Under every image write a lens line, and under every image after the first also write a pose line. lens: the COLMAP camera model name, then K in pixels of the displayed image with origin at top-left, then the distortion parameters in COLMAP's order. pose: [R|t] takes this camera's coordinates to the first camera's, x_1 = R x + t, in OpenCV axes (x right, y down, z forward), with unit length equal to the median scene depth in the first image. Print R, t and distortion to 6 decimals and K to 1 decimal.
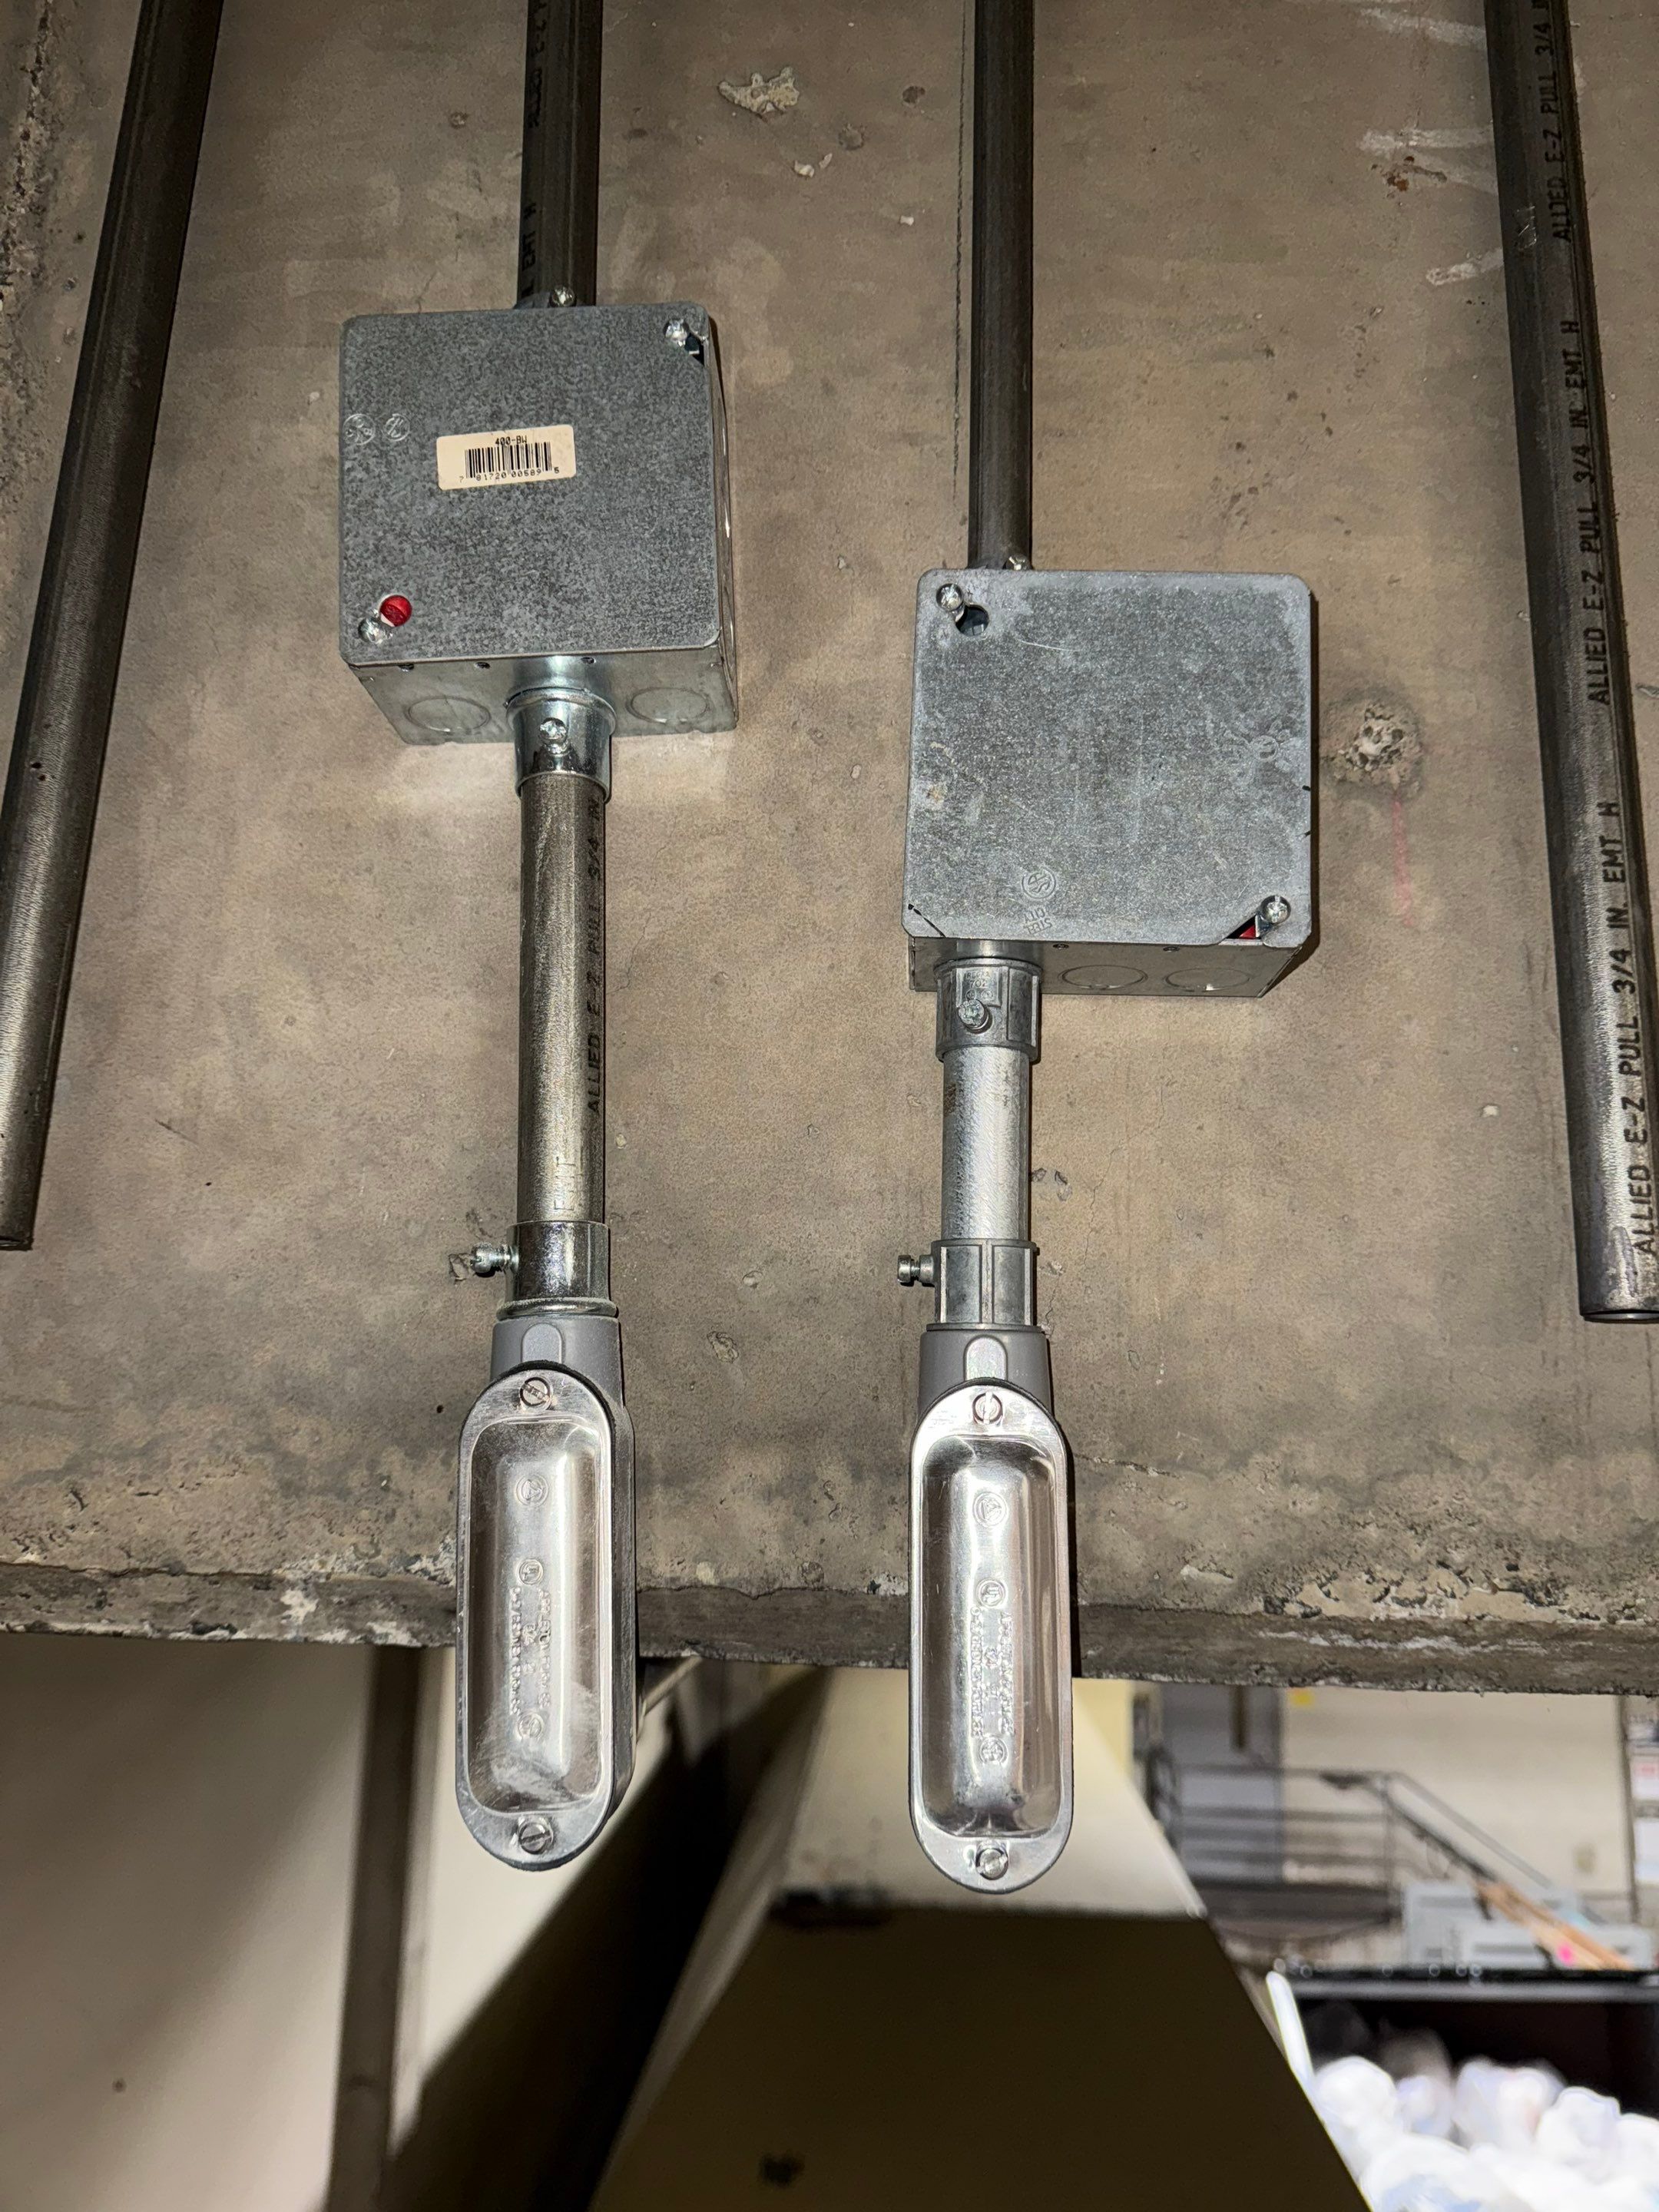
lens RADIAL K [[1588.6, 0, 768.8], [0, 1588.6, 1053.1], [0, 0, 1]] dist [0.017690, -0.038732]
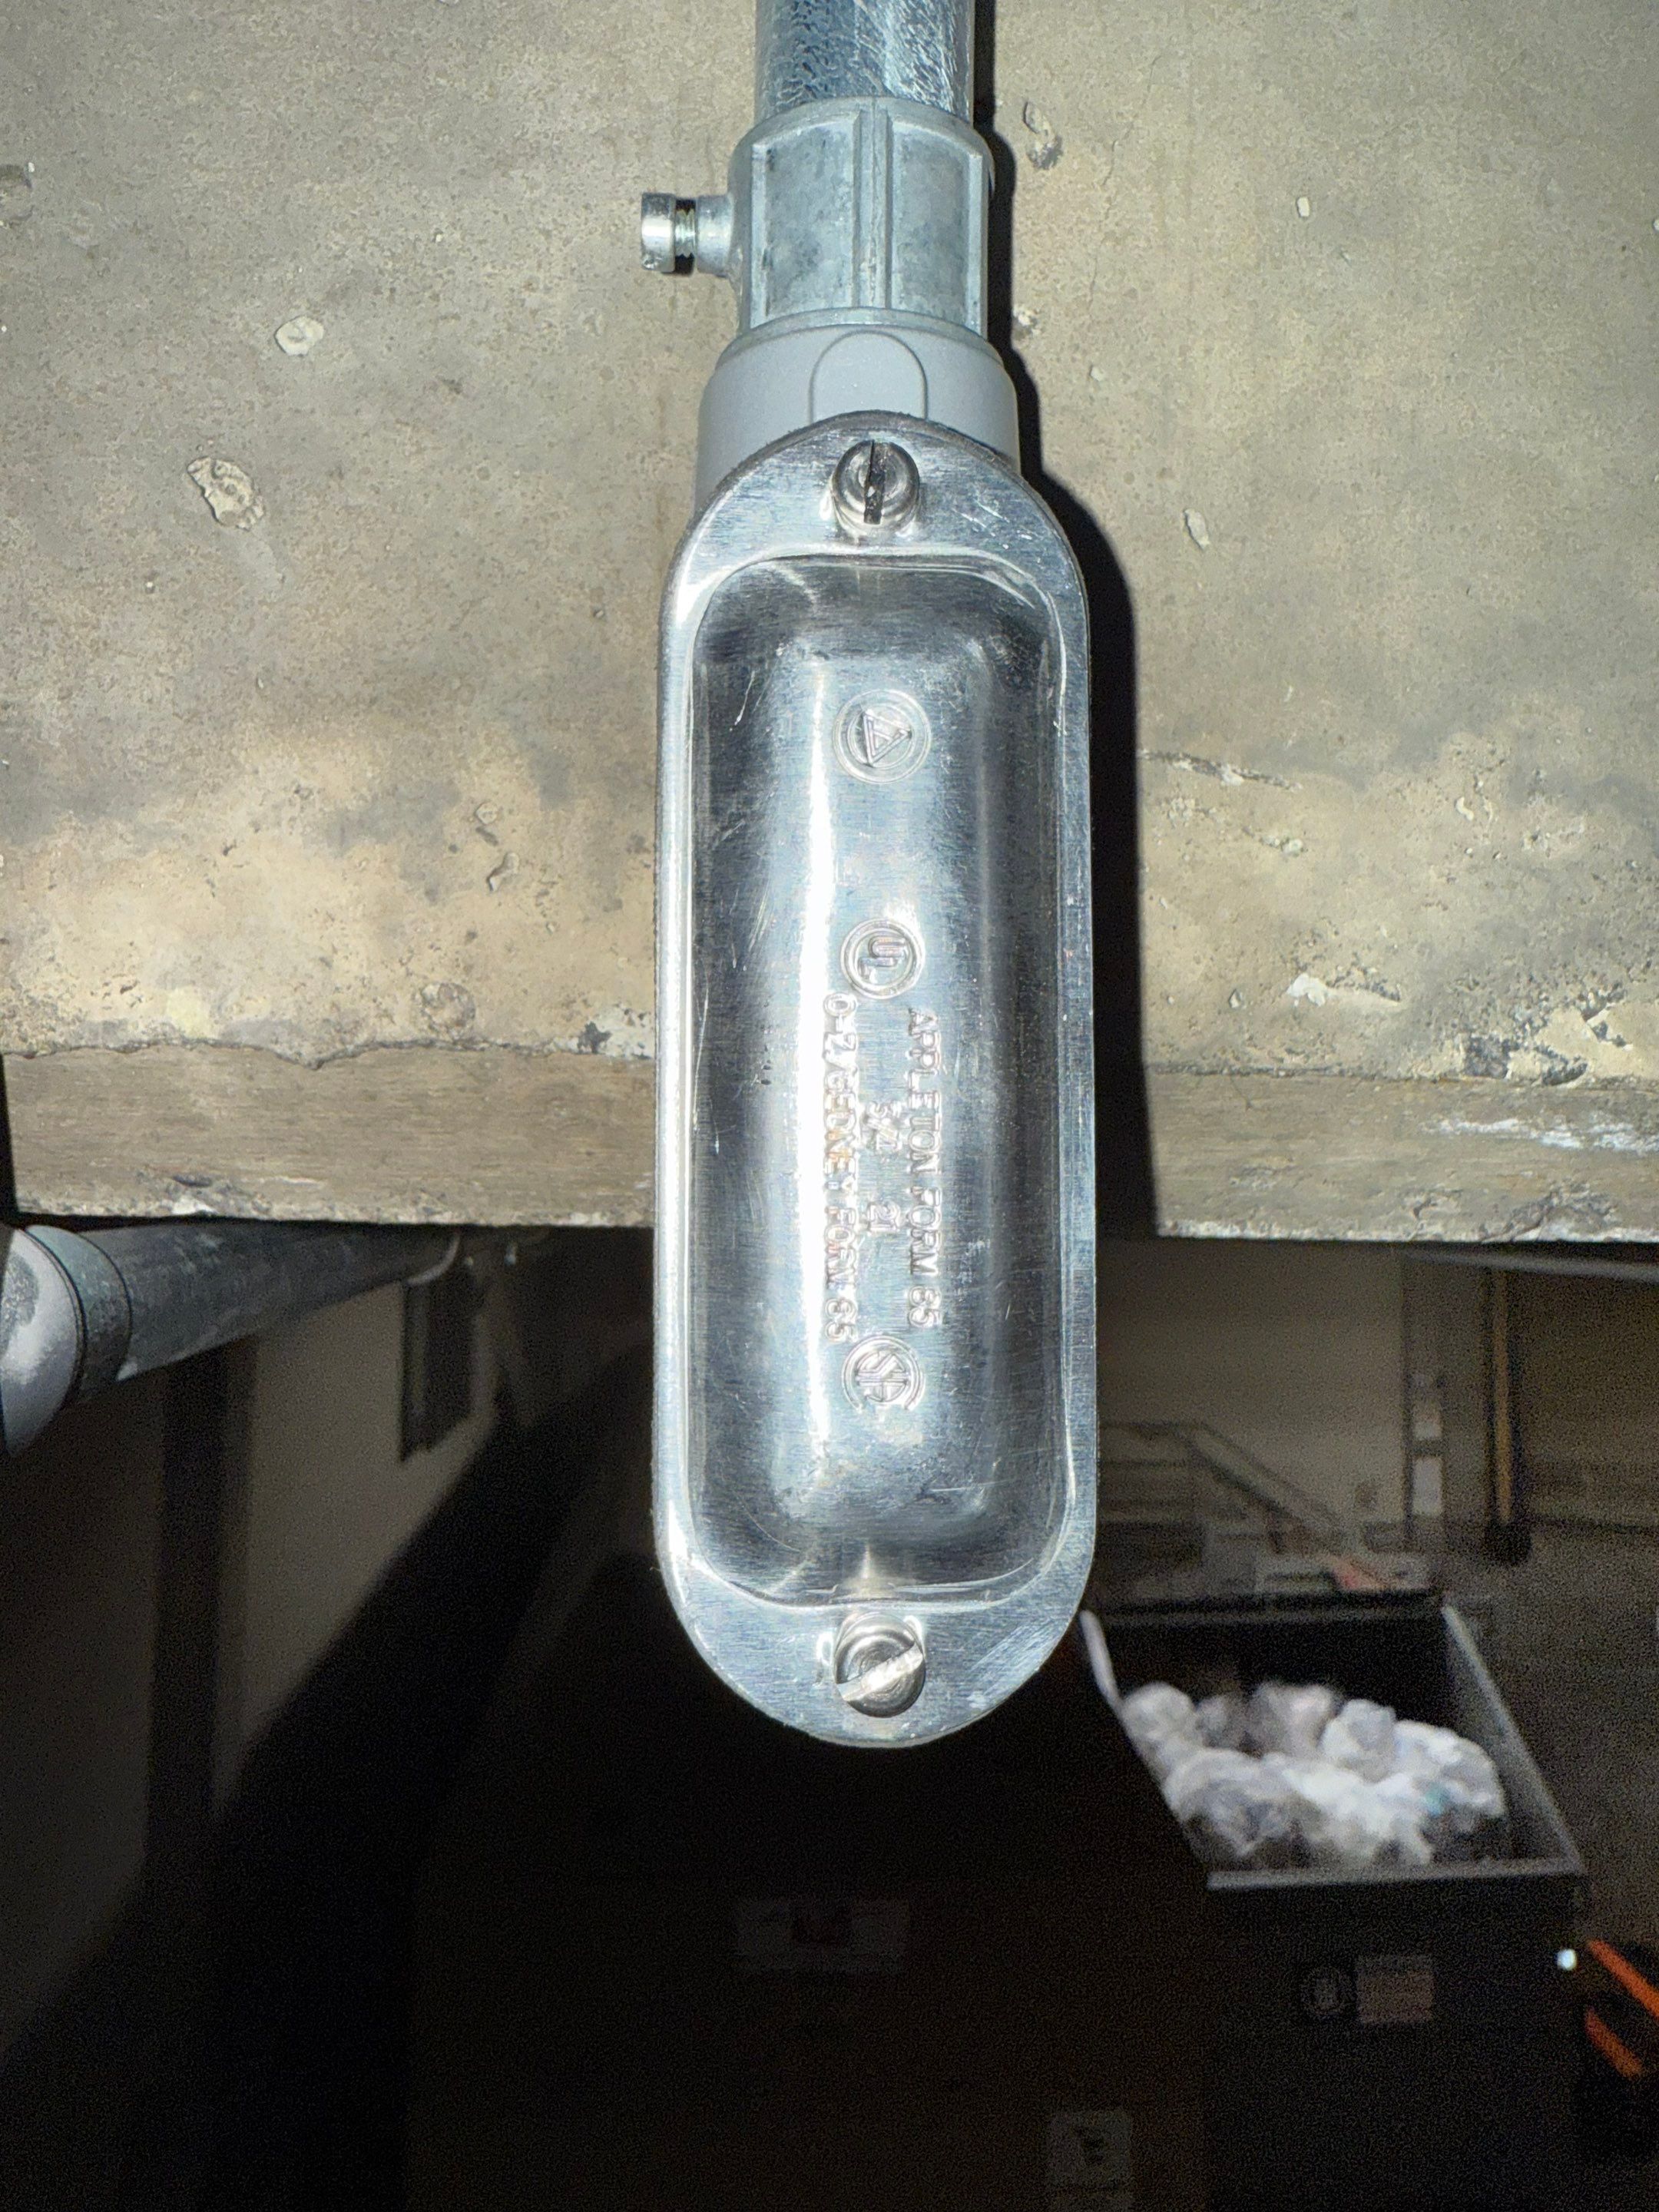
lens RADIAL K [[1588.6, 0, 768.8], [0, 1588.6, 1053.1], [0, 0, 1]] dist [0.017690, -0.038732]
pose [[0.994398, -0.015297, 0.104583, 0.066595], [-0.004018, 0.983285, 0.182028, 0.255541], [-0.105620, -0.181429, 0.977716, 0.561967]]
